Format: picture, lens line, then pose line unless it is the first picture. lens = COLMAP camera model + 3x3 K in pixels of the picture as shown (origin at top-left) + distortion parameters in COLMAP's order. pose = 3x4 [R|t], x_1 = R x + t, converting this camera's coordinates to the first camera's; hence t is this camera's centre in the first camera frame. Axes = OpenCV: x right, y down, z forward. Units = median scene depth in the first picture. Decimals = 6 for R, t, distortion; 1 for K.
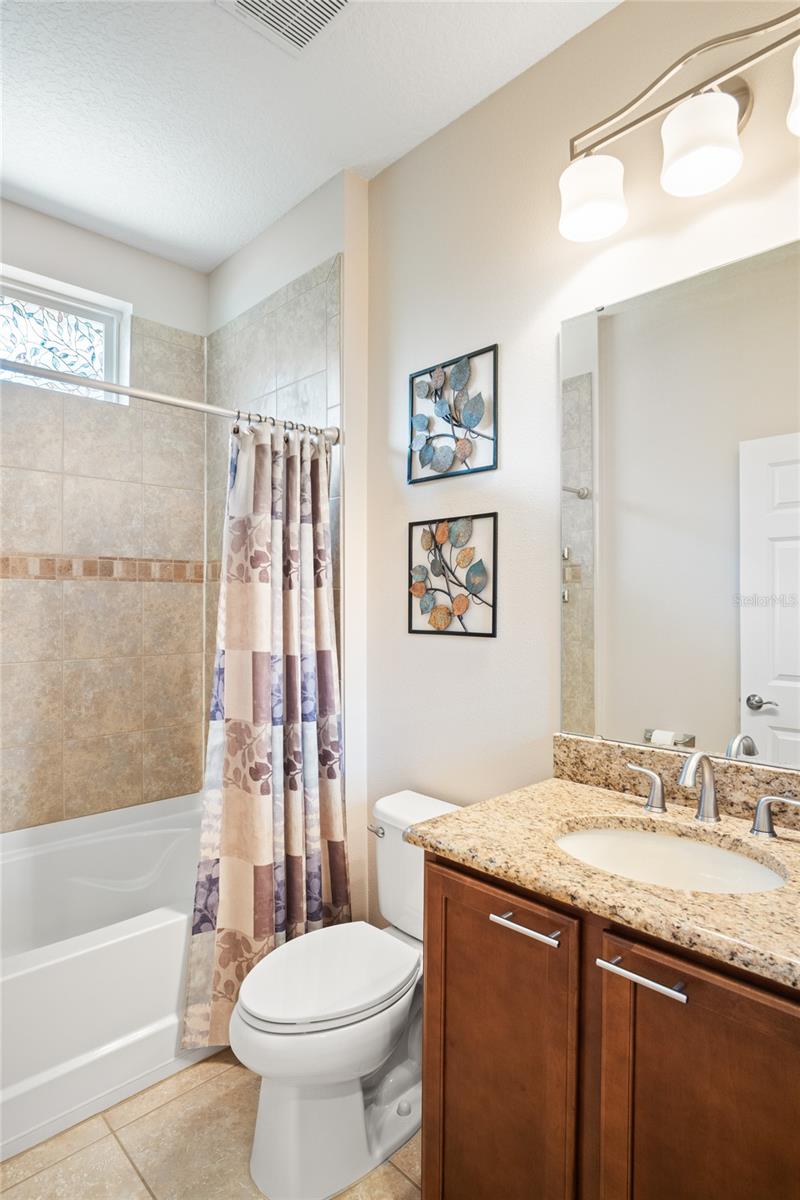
lens RADIAL K [[652.6, 0, 399.9], [0, 652.6, 601.7], [0, 0, 1]] dist [-0.035104, 0.009734]
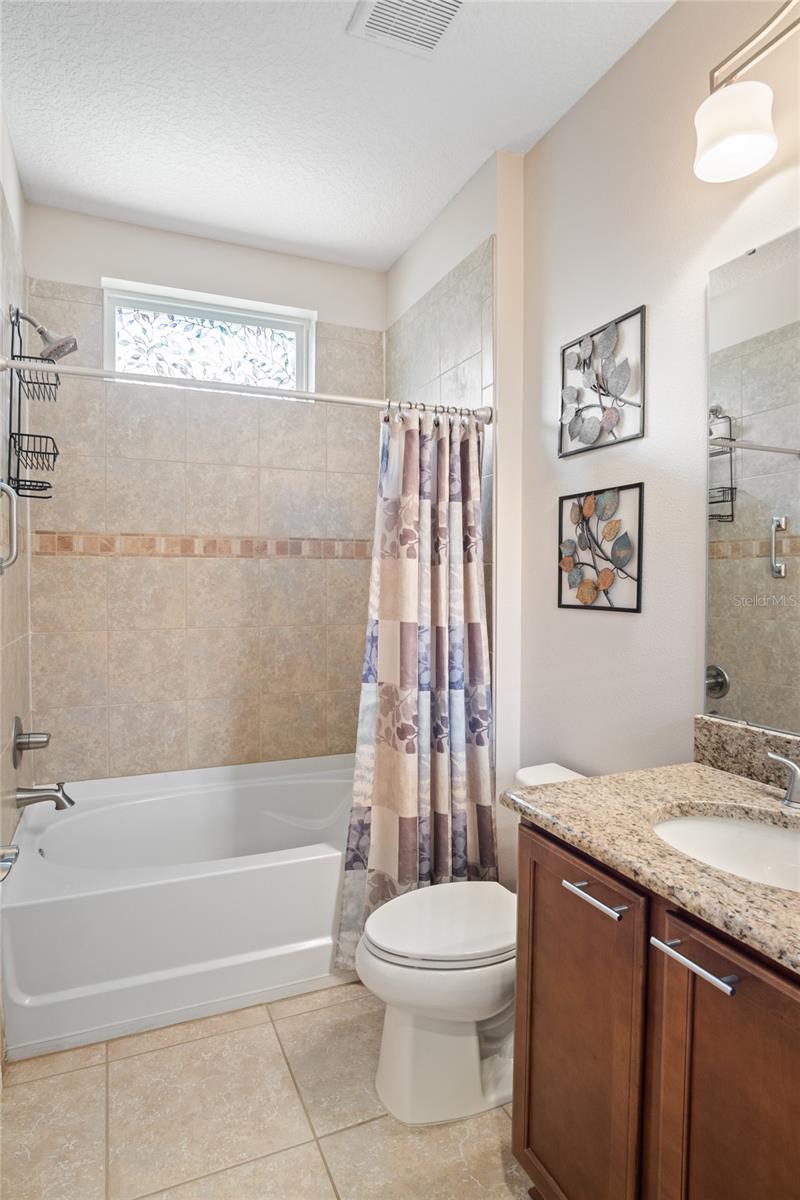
lens RADIAL K [[652.6, 0, 402.7], [0, 652.6, 594.9], [0, 0, 1]] dist [-0.035104, 0.009734]
pose [[0.938240, 0.008001, -0.345891, 0.145526], [0.000459, 0.999703, 0.024369, 0.004608], [0.345984, -0.023023, 0.937958, -0.020265]]
